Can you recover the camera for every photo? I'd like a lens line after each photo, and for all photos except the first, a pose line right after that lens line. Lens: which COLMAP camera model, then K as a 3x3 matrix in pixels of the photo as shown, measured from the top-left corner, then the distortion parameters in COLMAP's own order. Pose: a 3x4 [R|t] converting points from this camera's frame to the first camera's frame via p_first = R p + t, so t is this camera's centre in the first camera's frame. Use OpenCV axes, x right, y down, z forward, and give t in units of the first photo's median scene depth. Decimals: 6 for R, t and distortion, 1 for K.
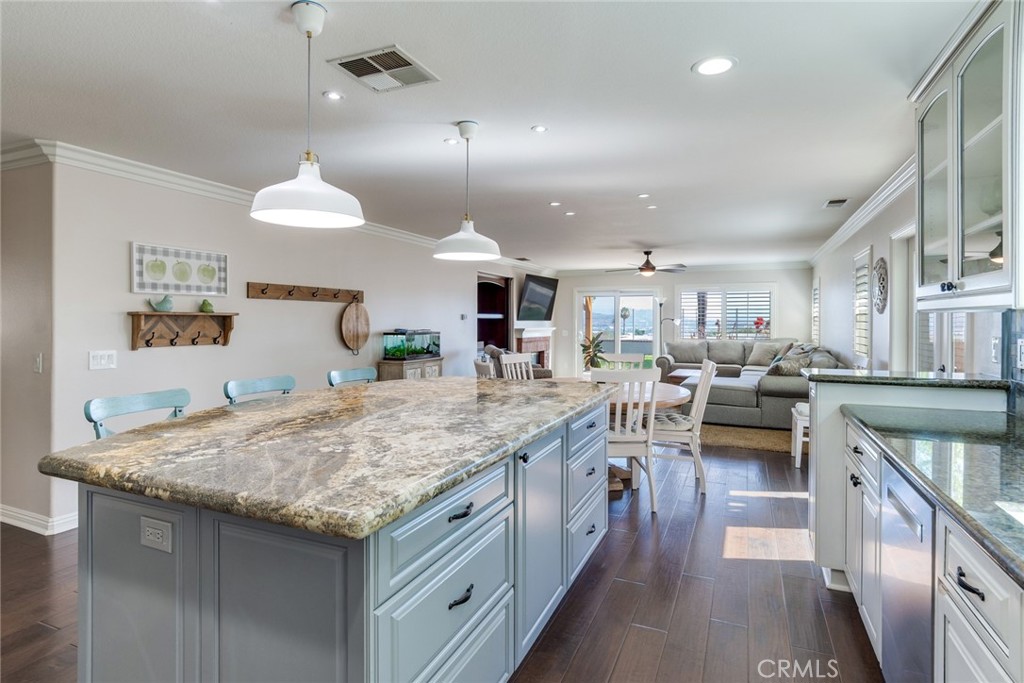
lens RADIAL K [[537.6, 0, 499.6], [0, 537.6, 321.1], [0, 0, 1]] dist [0.014956, -0.000512]
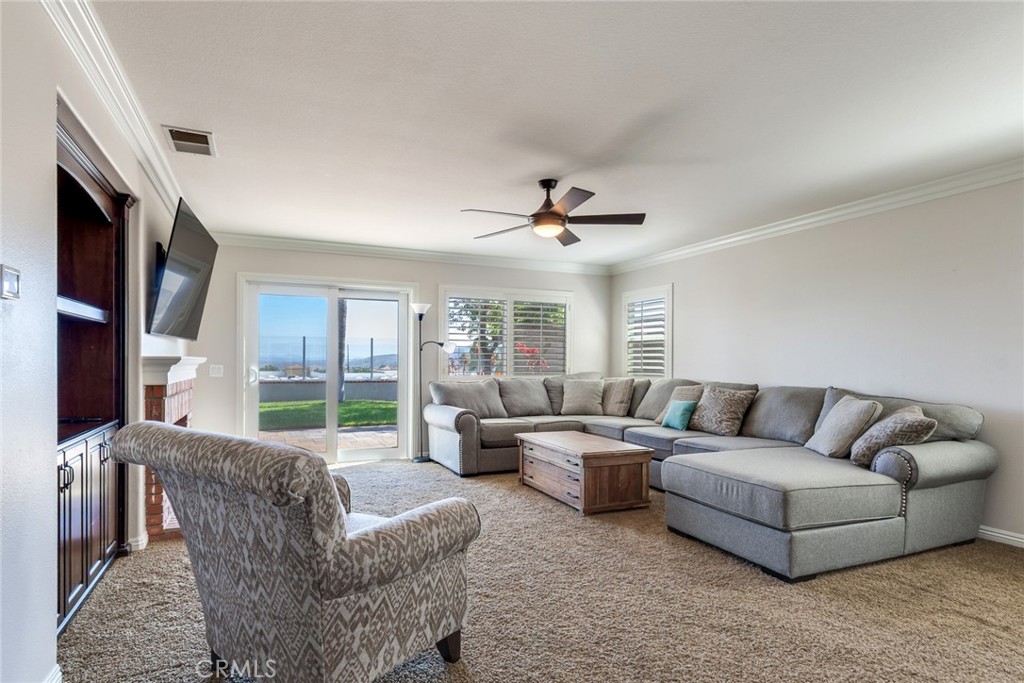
lens RADIAL K [[538.7, 0, 490.5], [0, 538.7, 362.3], [0, 0, 1]] dist [0.002818, 0.000289]
pose [[0.665457, -0.002972, 0.746430, -0.075726], [-0.001239, 0.999986, 0.005086, 0.015580], [-0.746435, -0.004309, 0.665444, 0.627827]]
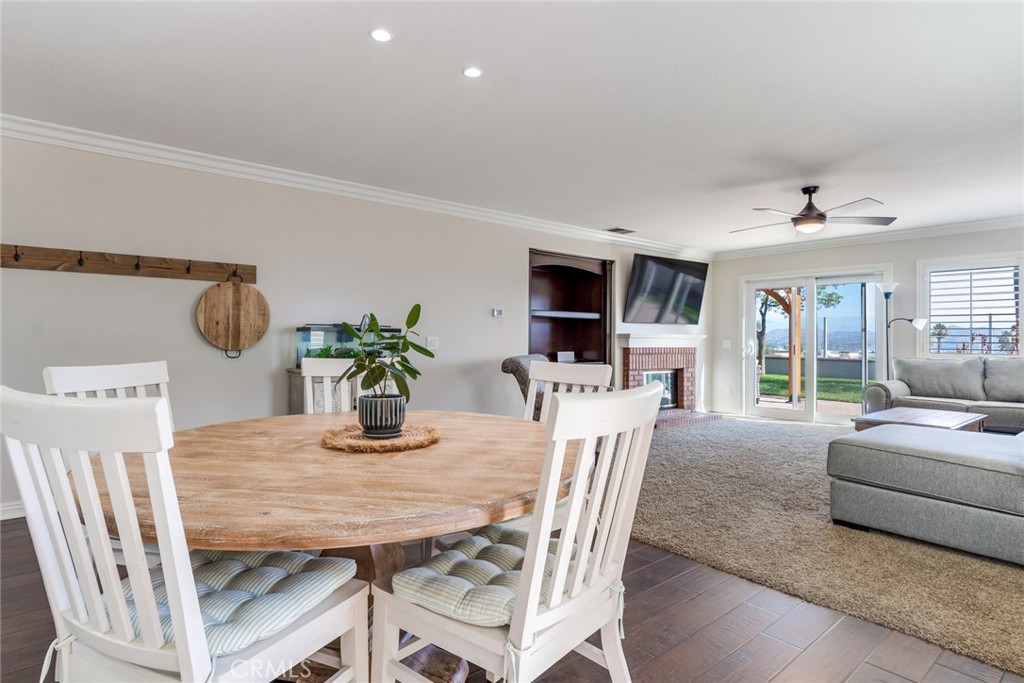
lens RADIAL K [[538.6, 0, 502.3], [0, 538.6, 333.7], [0, 0, 1]] dist [0.017595, -0.017621]
pose [[0.896830, -0.000955, -0.442374, 0.202179], [-0.004941, 0.999914, -0.012177, 0.022808], [0.442348, 0.013107, 0.896748, 0.316828]]
